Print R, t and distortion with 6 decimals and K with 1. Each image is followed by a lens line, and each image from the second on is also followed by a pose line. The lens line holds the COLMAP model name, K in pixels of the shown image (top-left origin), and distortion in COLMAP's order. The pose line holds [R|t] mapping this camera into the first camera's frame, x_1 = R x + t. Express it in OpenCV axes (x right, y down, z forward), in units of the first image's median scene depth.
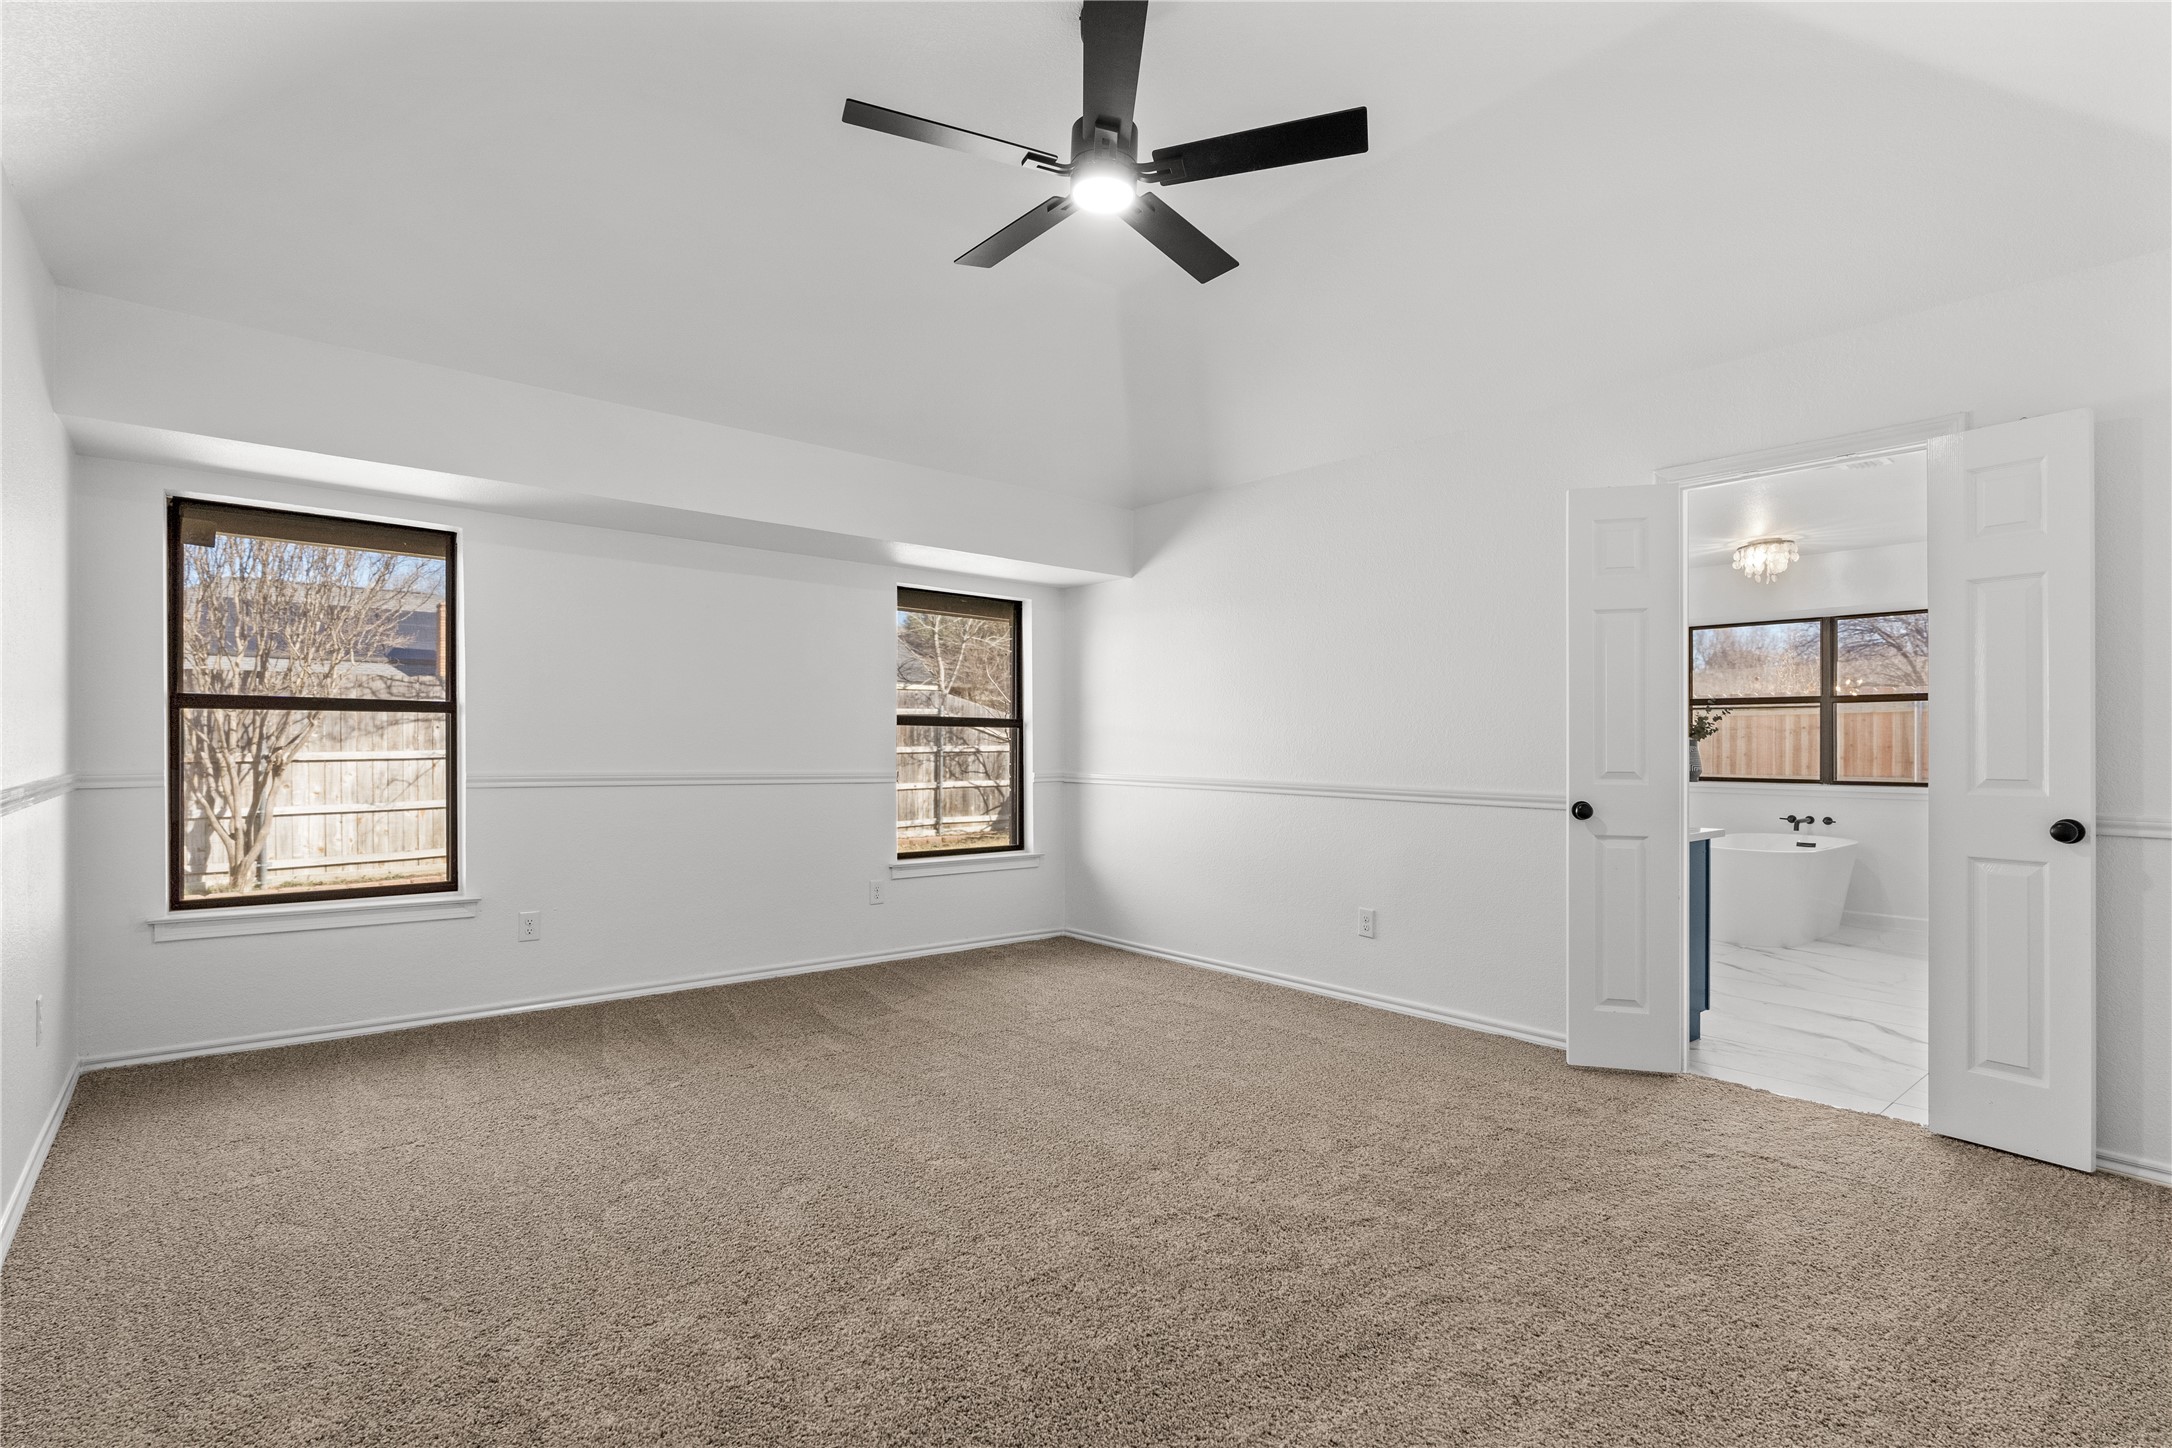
lens RADIAL K [[1025.0, 0, 1086.7], [0, 1025.0, 730.3], [0, 0, 1]] dist [-0.001196, -0.000921]
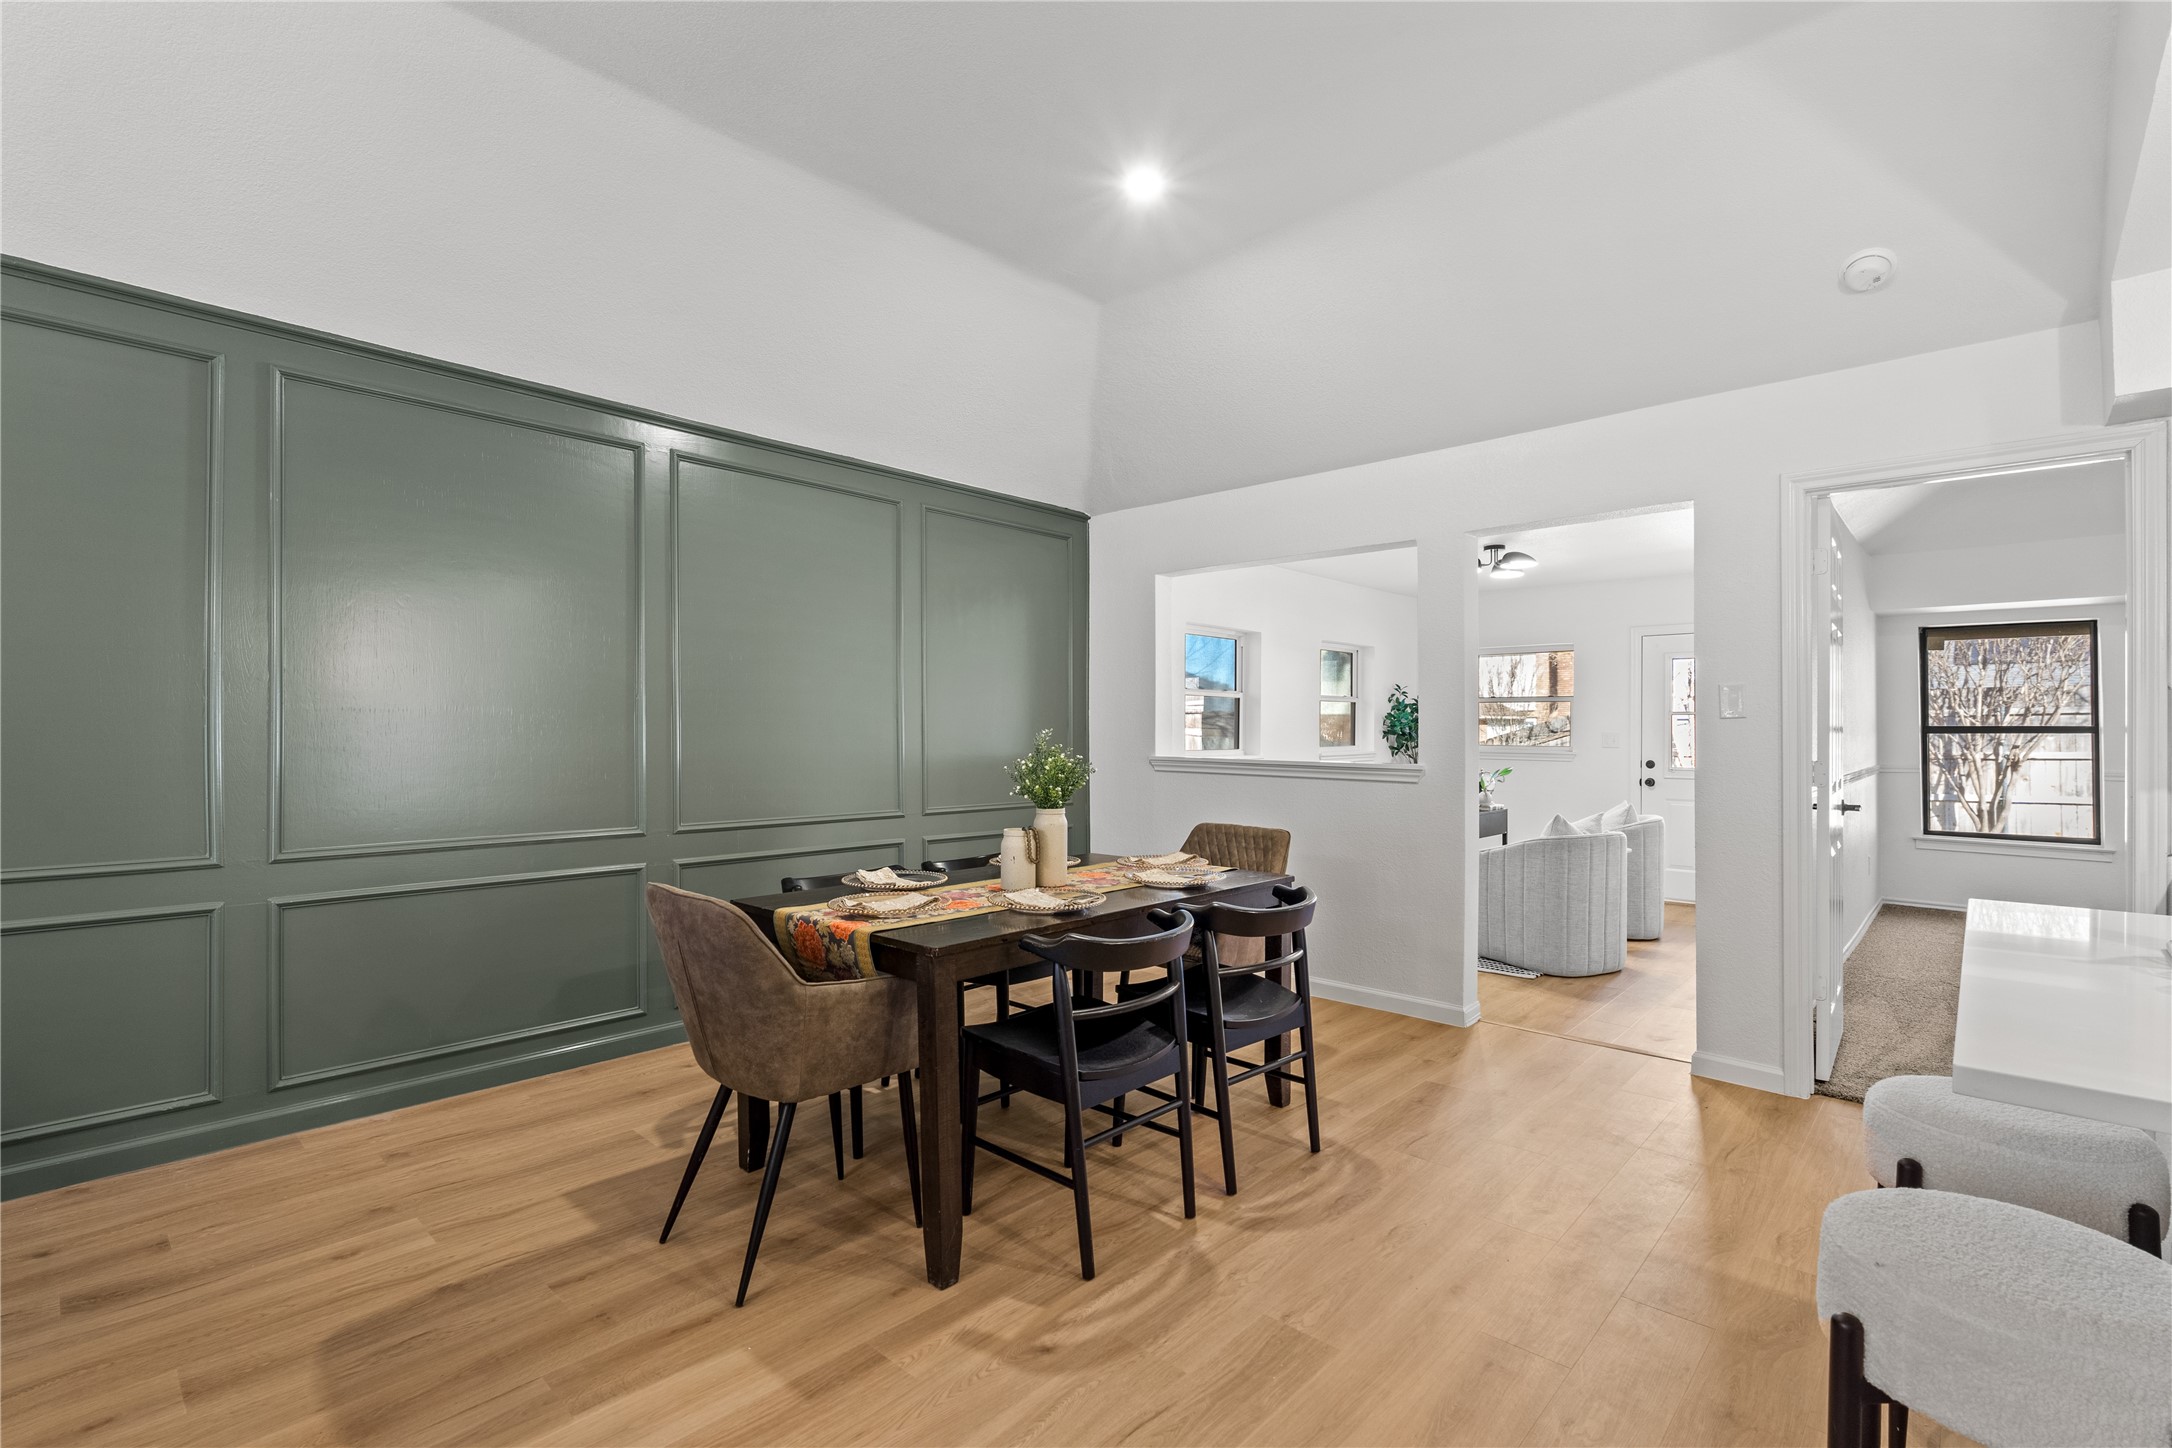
lens RADIAL K [[971.1, 0, 1097.6], [0, 971.1, 731.8], [0, 0, 1]] dist [0.000098, -0.000102]
pose [[0.126306, -0.005472, -0.991976, 0.718176], [0.012173, 0.999918, -0.003966, -0.034336], [0.991917, -0.011574, 0.126362, -0.769527]]
